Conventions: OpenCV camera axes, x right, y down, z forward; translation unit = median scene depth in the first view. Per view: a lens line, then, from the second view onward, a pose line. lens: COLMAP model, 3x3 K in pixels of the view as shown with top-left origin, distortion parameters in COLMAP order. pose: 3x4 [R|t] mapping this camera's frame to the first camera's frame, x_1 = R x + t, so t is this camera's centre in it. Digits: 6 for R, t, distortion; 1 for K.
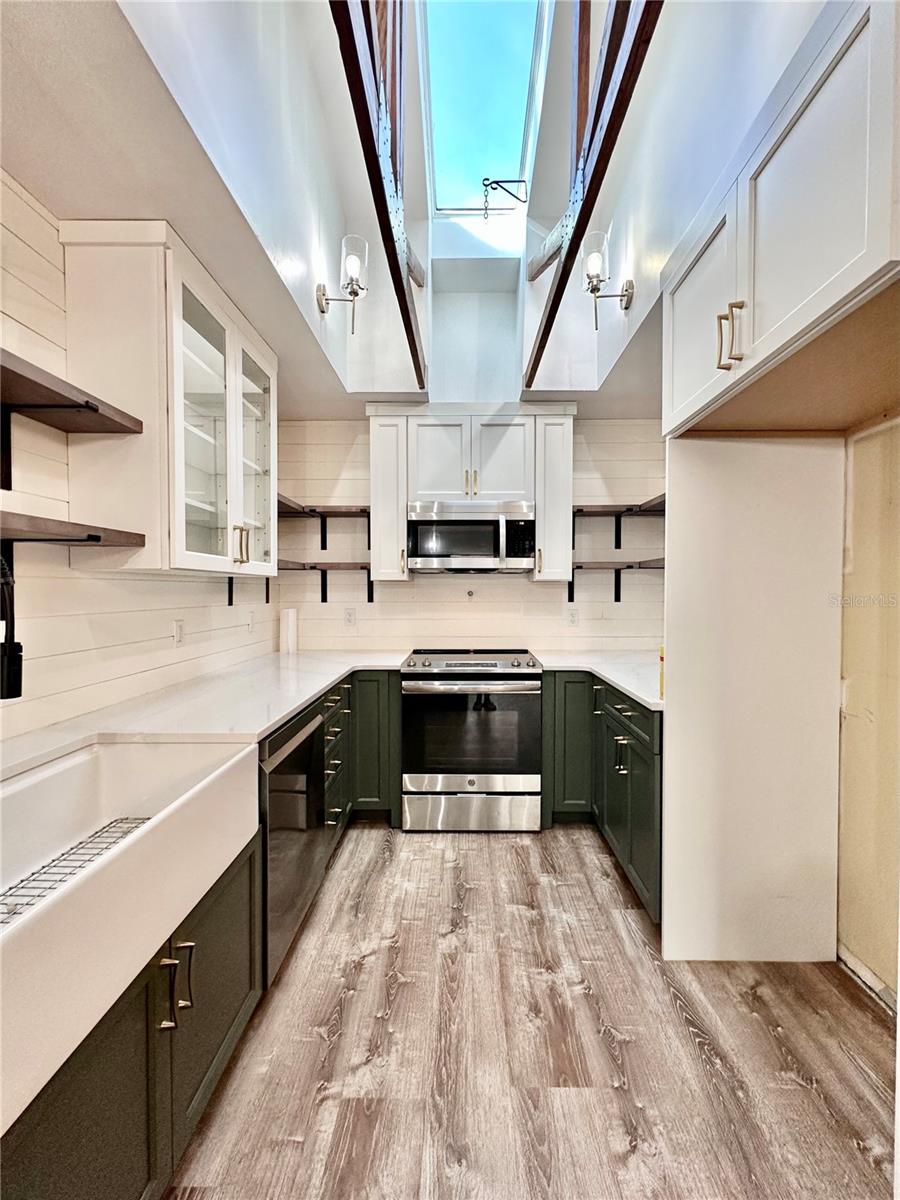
lens RADIAL K [[491.2, 0, 462.1], [0, 491.2, 598.8], [0, 0, 1]] dist [0.000462, 0.000075]
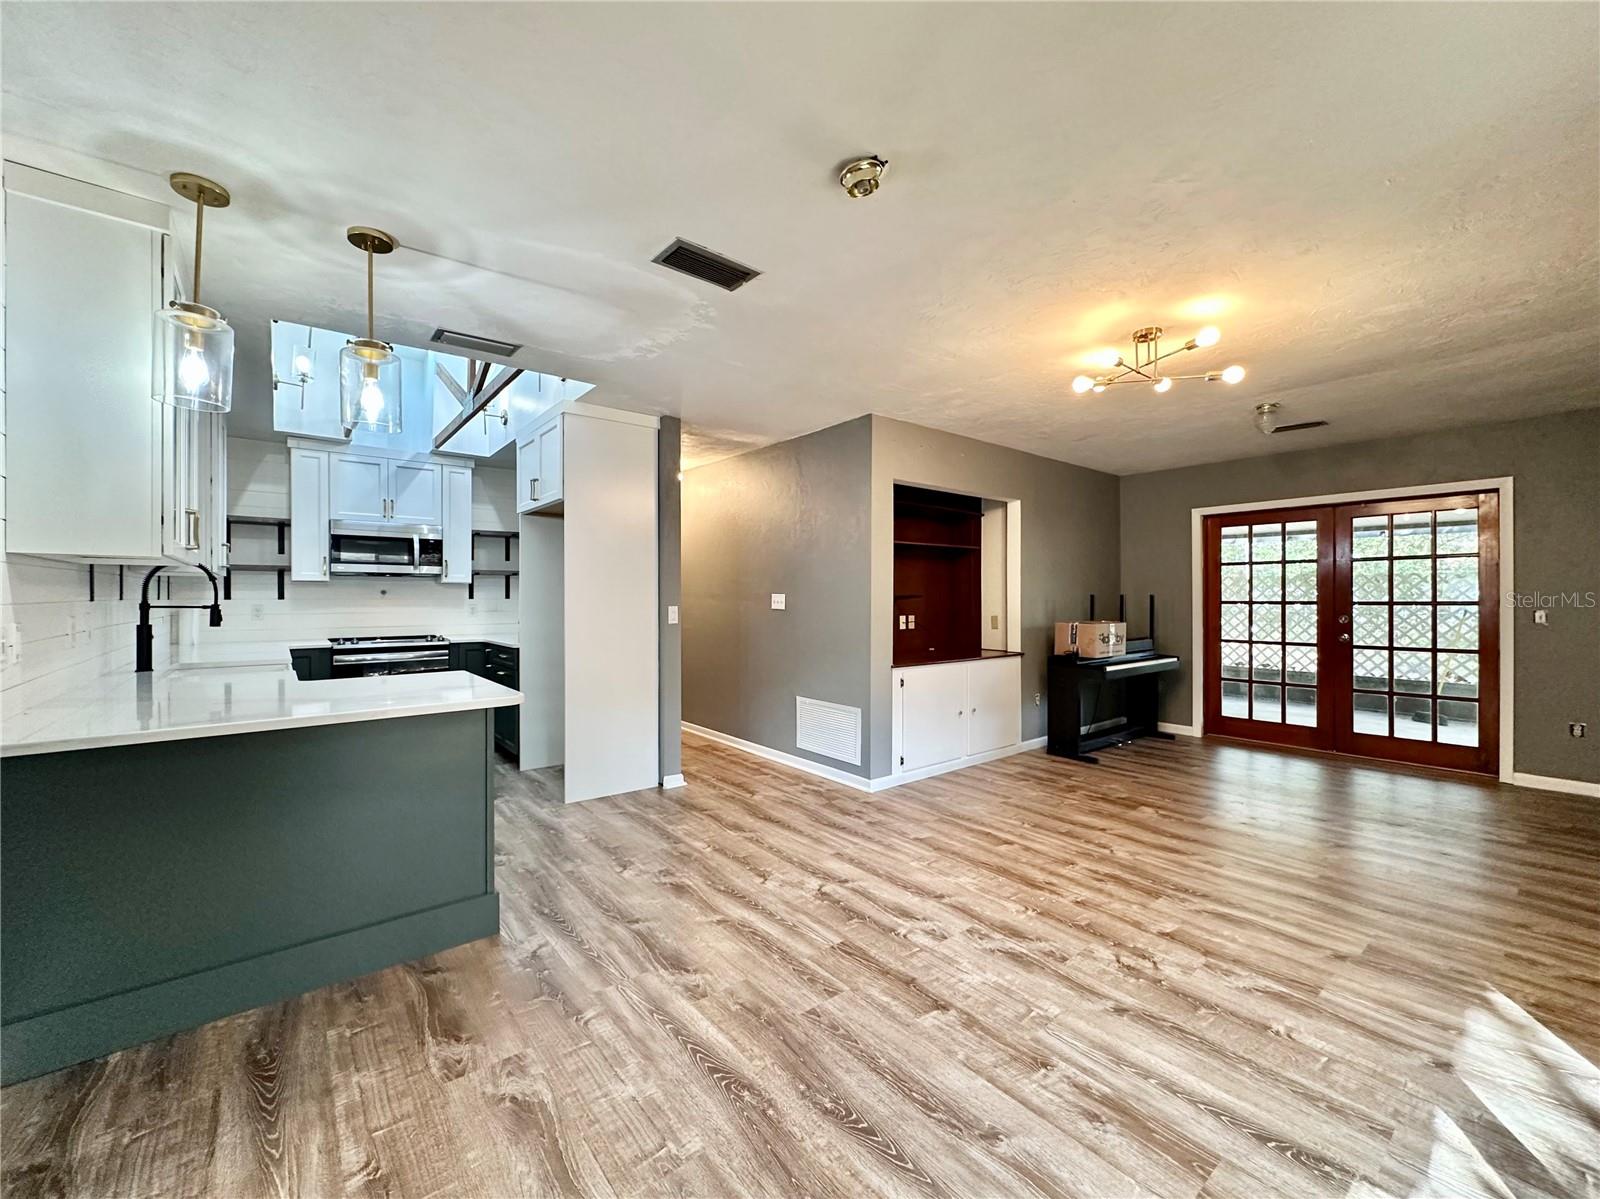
lens RADIAL K [[647.9, 0, 800.0], [0, 647.9, 599.5], [0, 0, 1]] dist [0.002095, 0.000365]
pose [[0.776752, -0.001135, 0.629806, -0.268282], [0.012211, 0.999838, -0.013258, 0.057341], [-0.629688, 0.017989, 0.776640, -1.288244]]
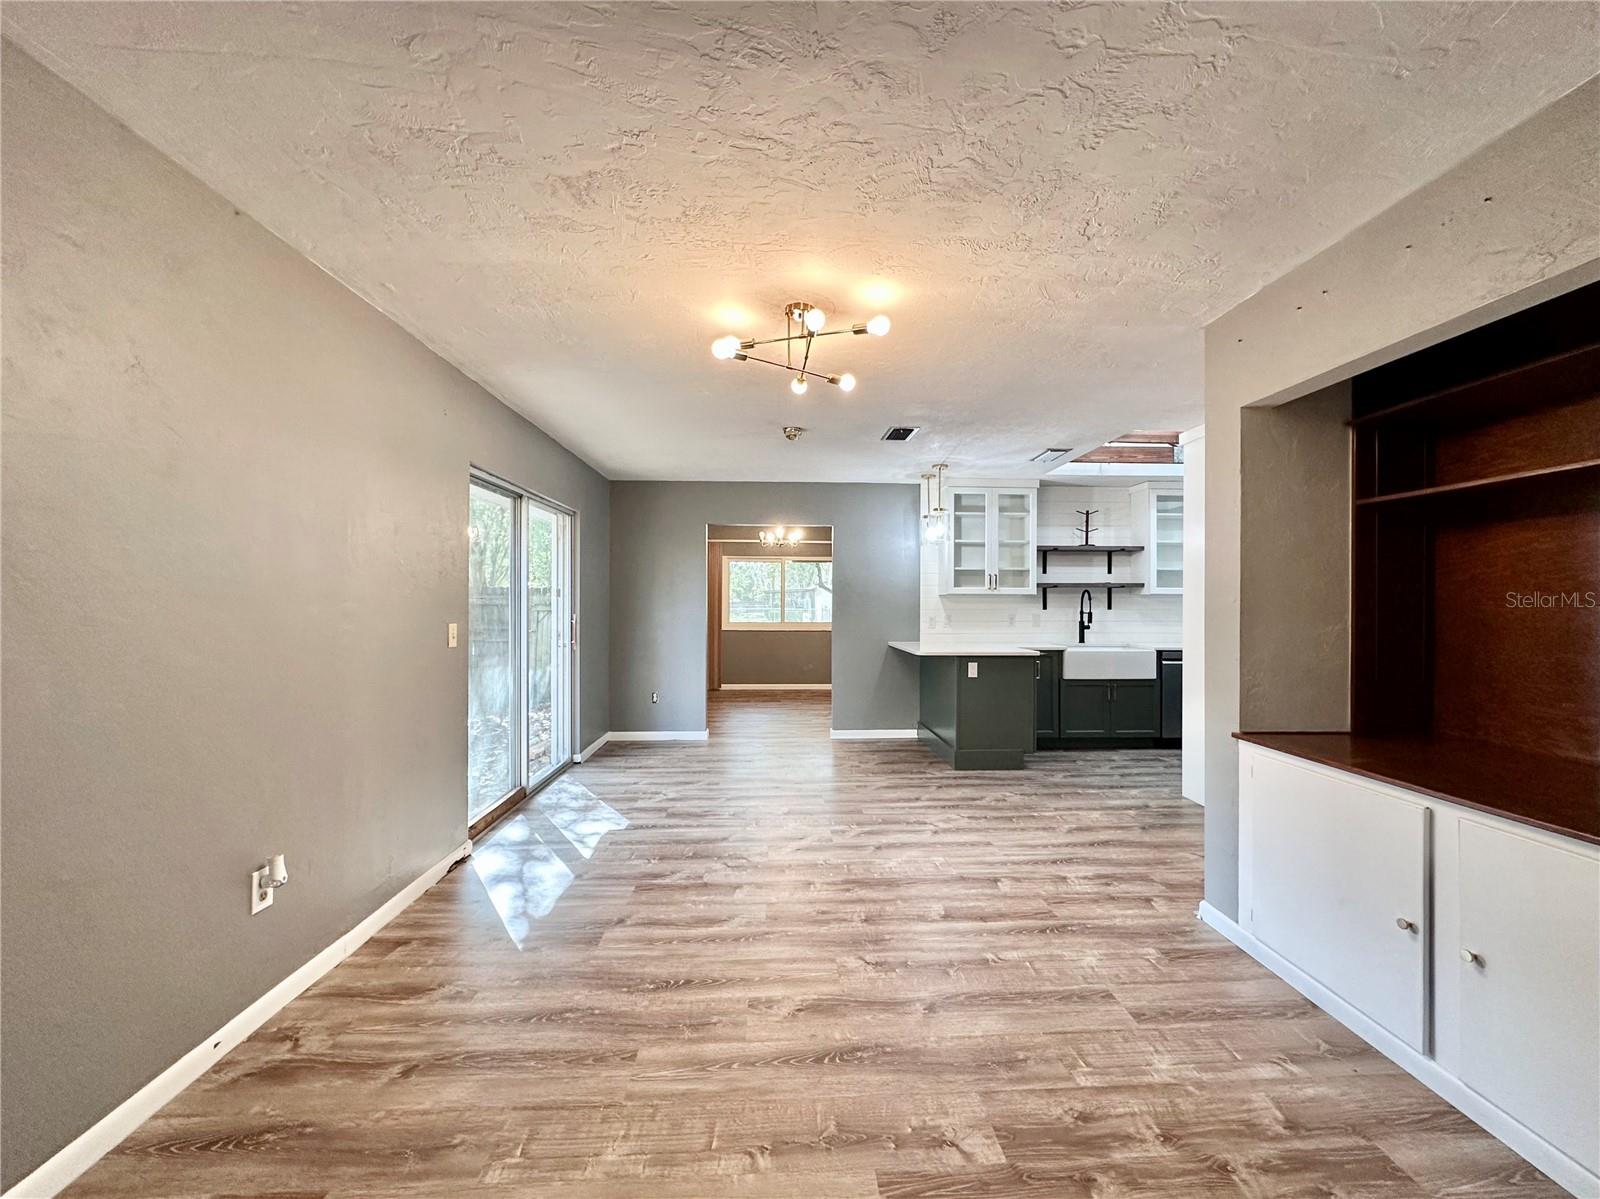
lens RADIAL K [[637.0, 0, 814.9], [0, 637.0, 601.5], [0, 0, 1]] dist [-0.000568, -0.000140]
pose [[0.059954, -0.004102, -0.998193, 1.992759], [-0.023262, 0.999714, -0.005506, 0.032328], [0.997930, 0.023550, 0.059841, -0.798348]]
